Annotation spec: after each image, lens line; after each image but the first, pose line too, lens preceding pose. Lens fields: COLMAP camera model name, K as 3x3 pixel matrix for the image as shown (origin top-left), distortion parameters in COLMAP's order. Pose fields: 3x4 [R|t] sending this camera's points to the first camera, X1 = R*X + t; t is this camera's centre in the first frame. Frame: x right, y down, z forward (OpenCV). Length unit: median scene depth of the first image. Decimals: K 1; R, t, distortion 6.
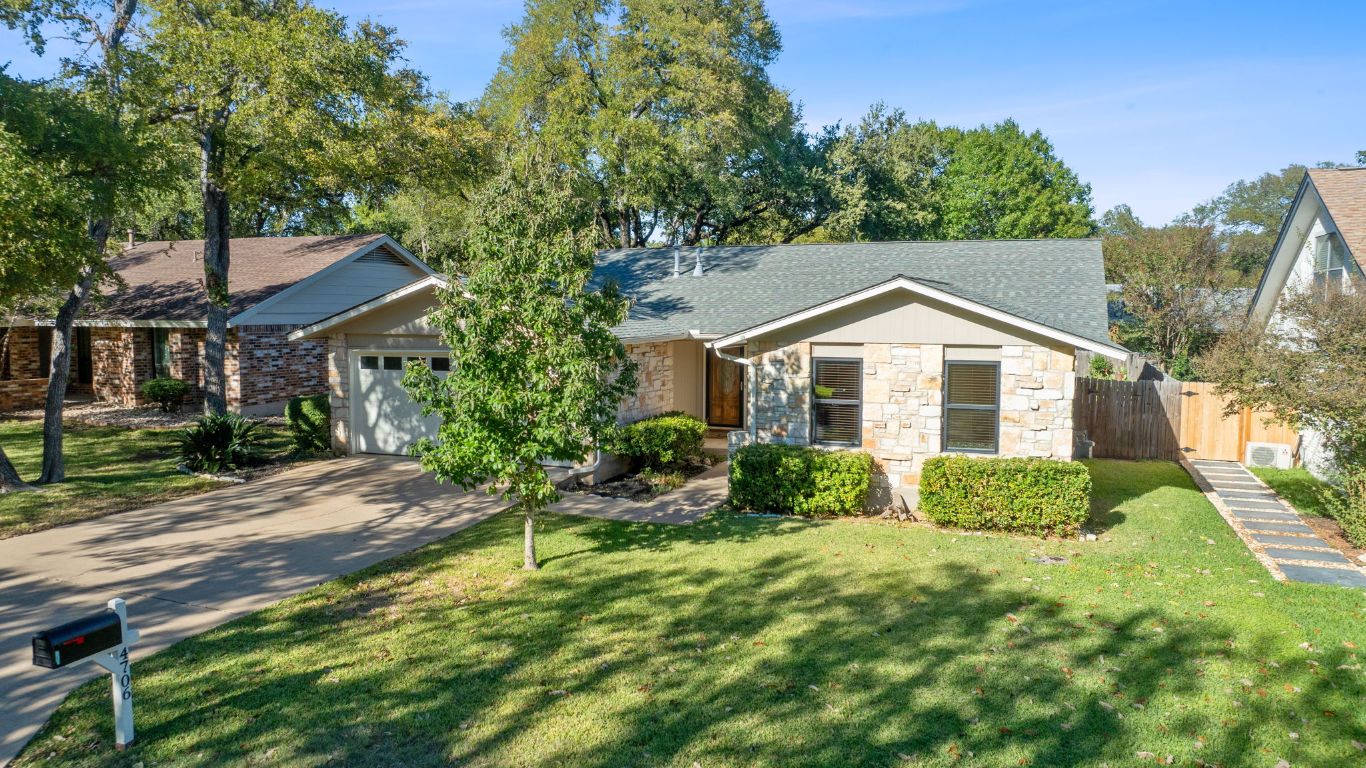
lens RADIAL K [[982.2, 0, 691.1], [0, 982.2, 365.5], [0, 0, 1]] dist [-0.001582, -0.004723]
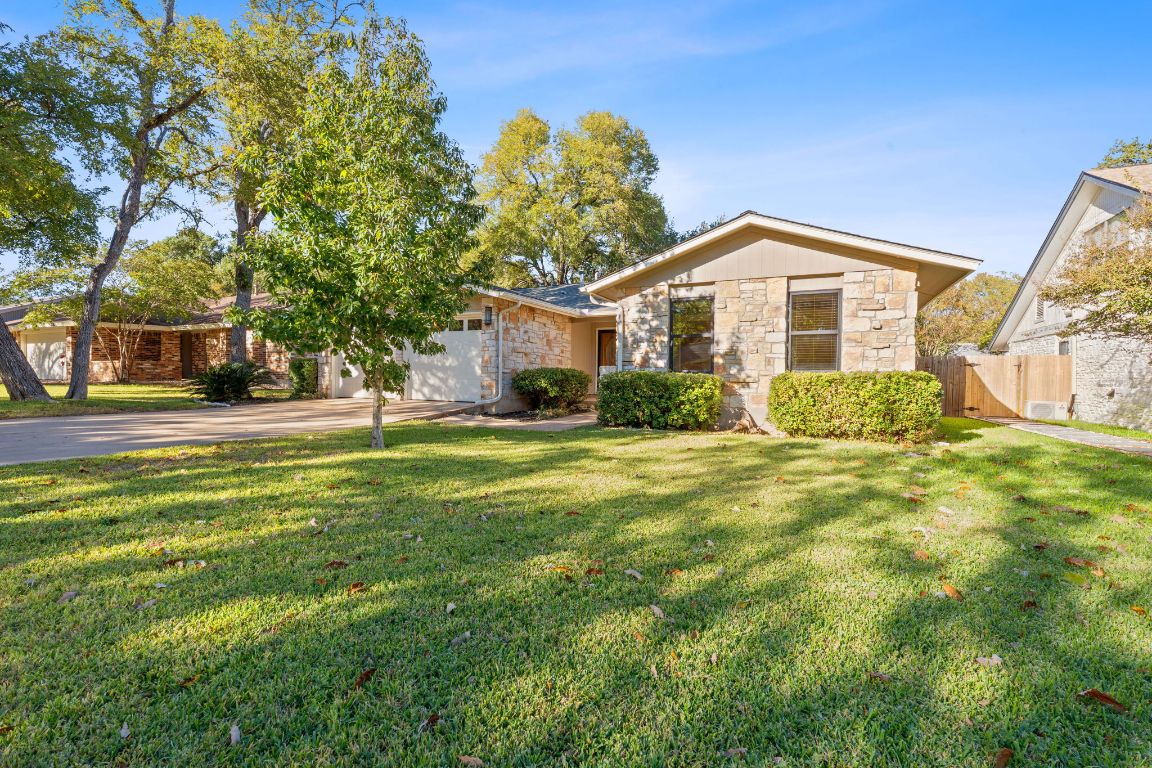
lens RADIAL K [[516.9, 0, 576.0], [0, 516.9, 384.0], [0, 0, 1]] dist [-0.001991, 0.000143]
pose [[0.996537, 0.008866, -0.082682, 0.065452], [-0.013447, 0.998395, -0.055006, 0.133939], [0.082062, 0.055928, 0.995057, 0.394244]]
